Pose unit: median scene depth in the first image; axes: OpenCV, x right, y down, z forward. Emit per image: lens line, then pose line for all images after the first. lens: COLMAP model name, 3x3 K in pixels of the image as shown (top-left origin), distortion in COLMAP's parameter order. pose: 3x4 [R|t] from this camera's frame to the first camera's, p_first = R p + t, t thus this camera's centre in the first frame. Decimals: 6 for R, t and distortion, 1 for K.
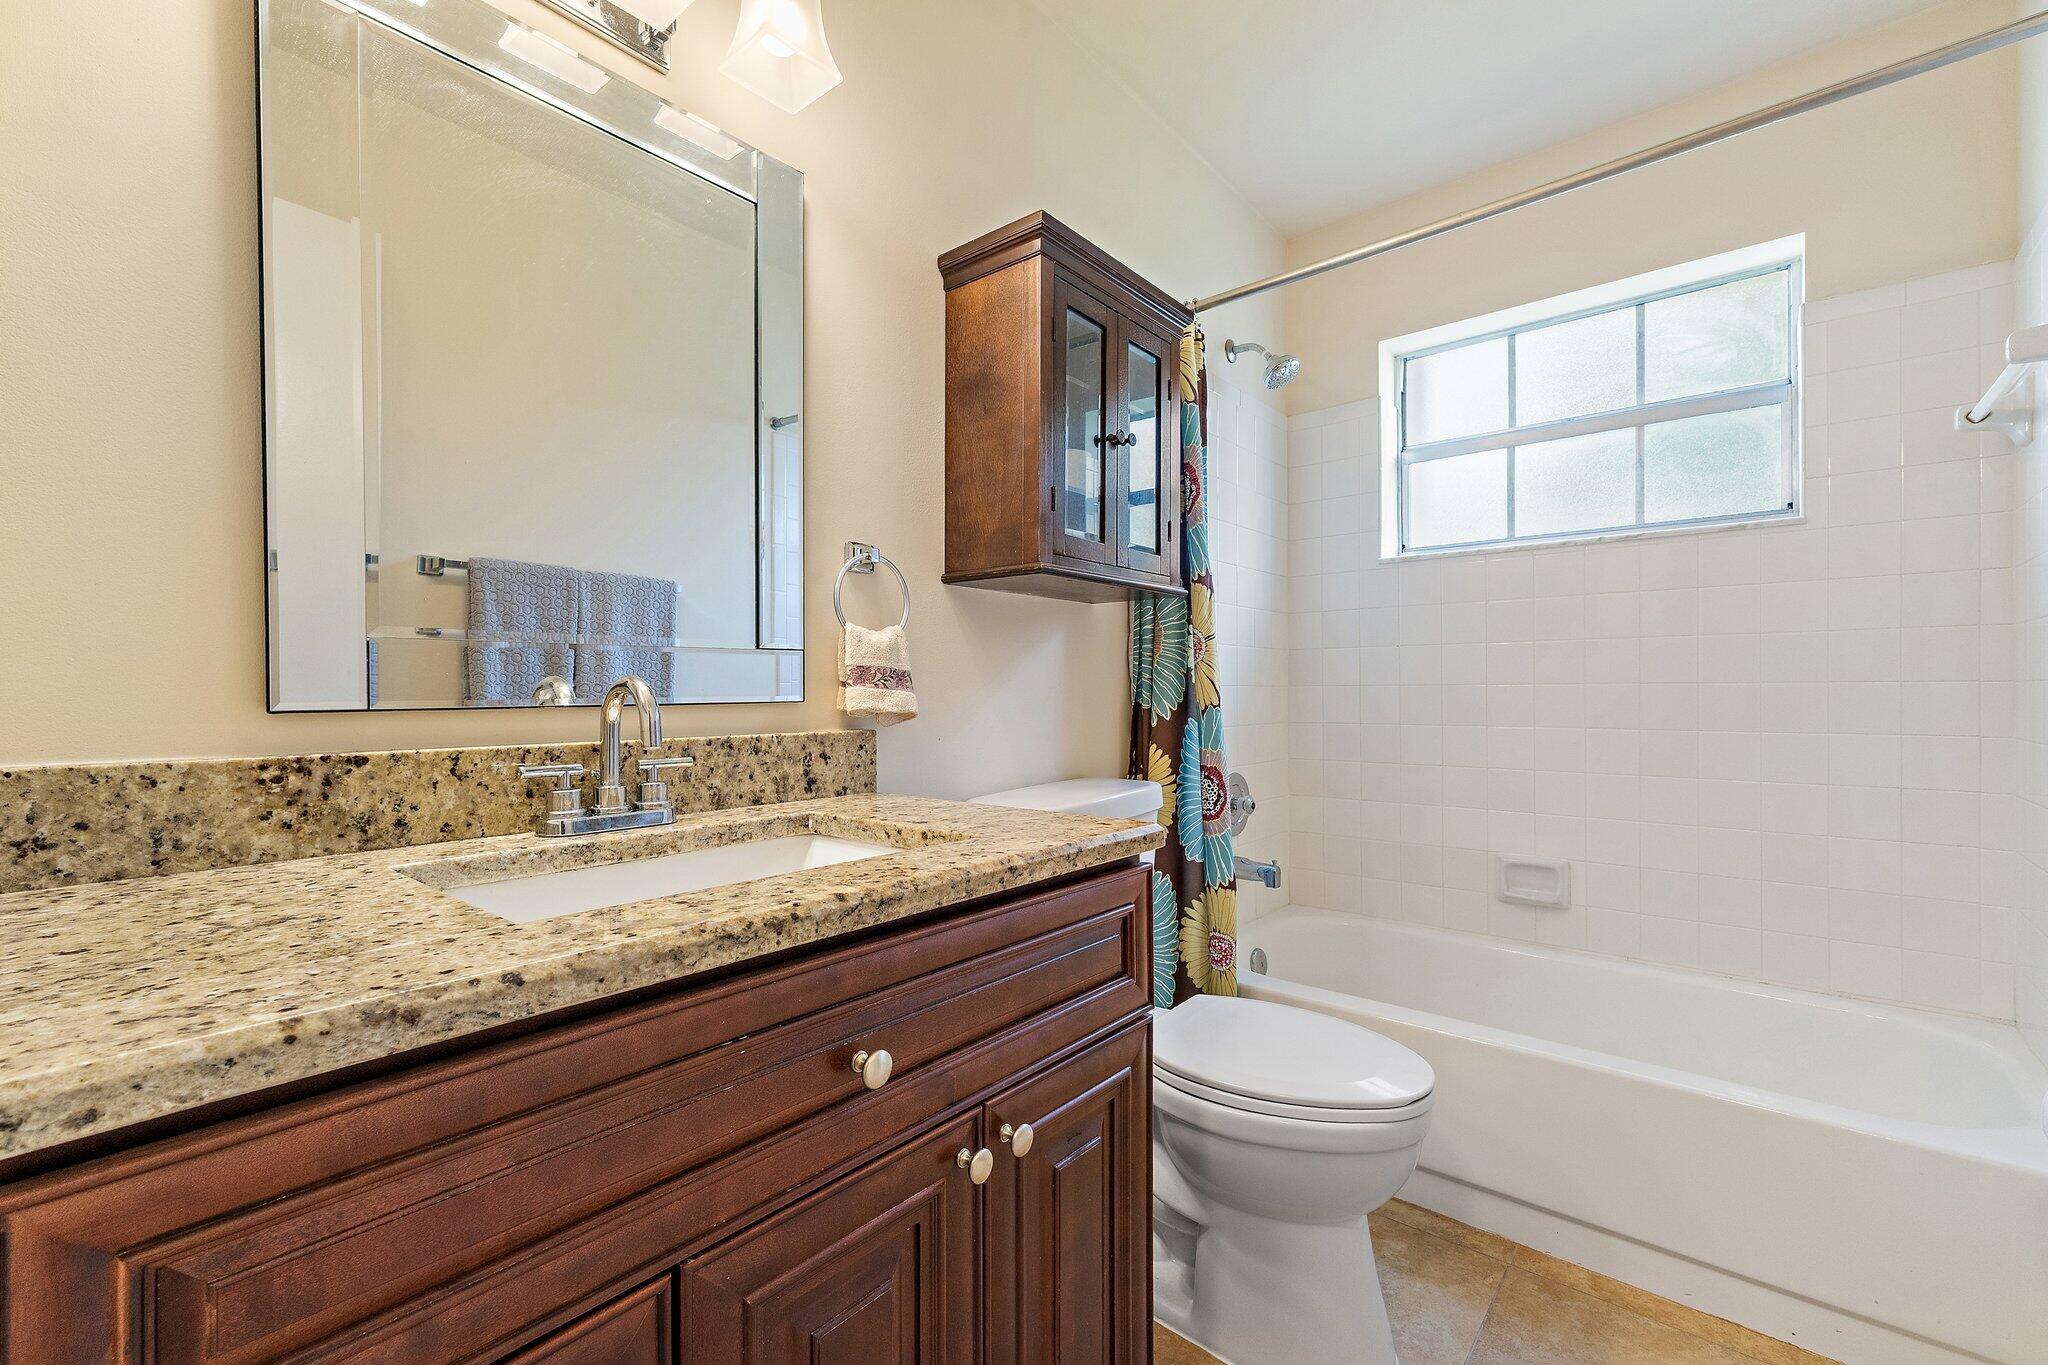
lens RADIAL K [[871.5, 0, 1024.0], [0, 871.5, 682.5], [0, 0, 1]] dist [0.008756, 0.000017]
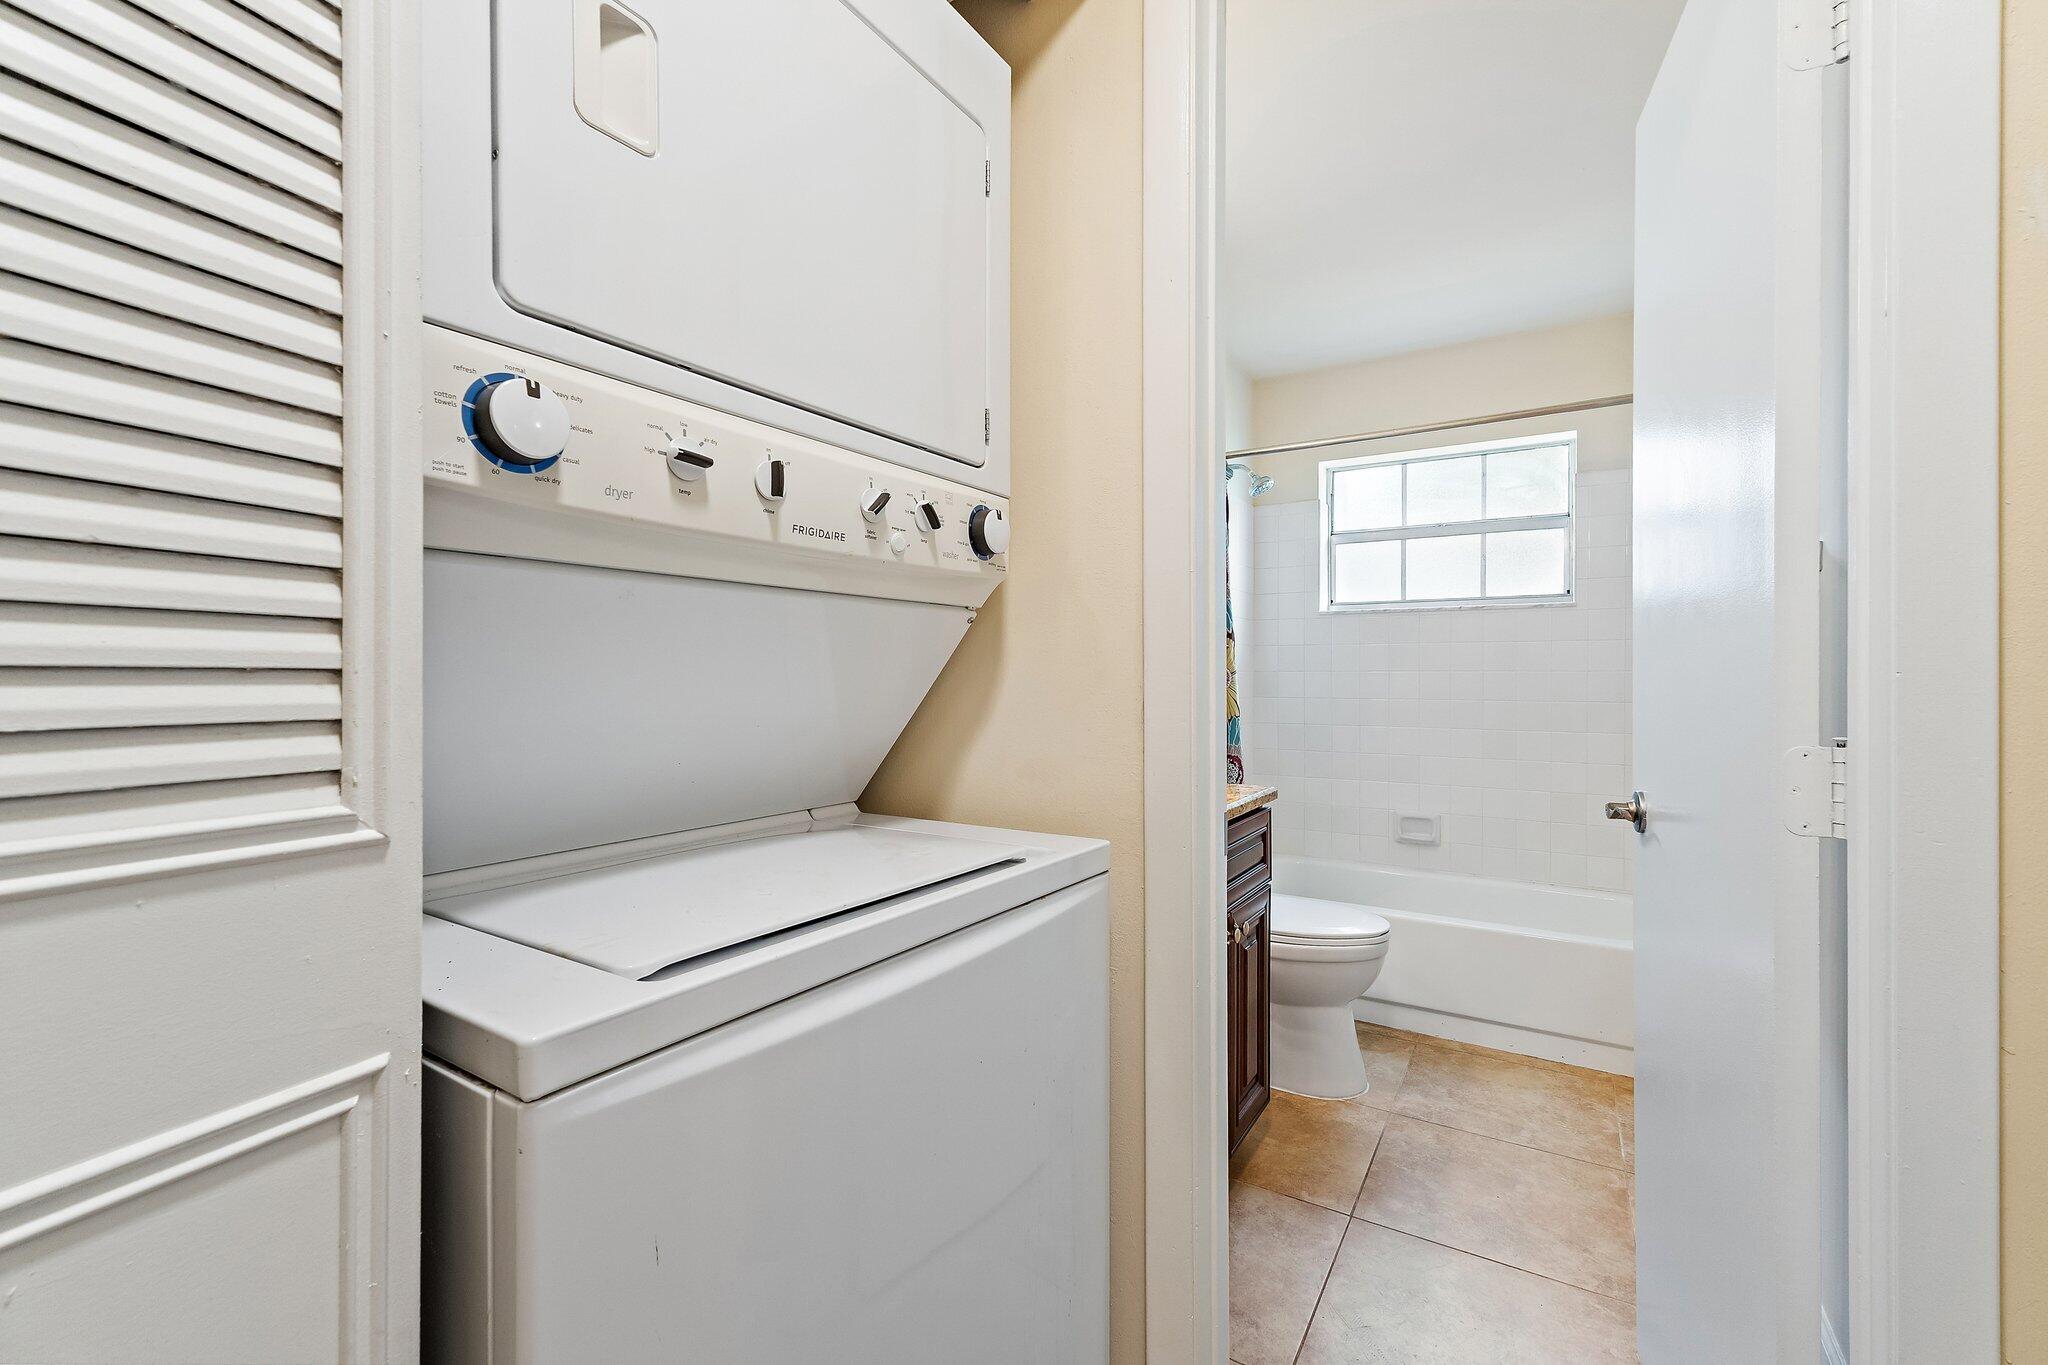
lens RADIAL K [[871.5, 0, 1024.0], [0, 871.5, 682.5], [0, 0, 1]] dist [0.008756, 0.000017]
pose [[0.988063, 0.001098, 0.154044, -0.342267], [-0.002748, 0.999941, 0.010500, -0.042857], [-0.154024, -0.010798, 0.988008, -0.410619]]
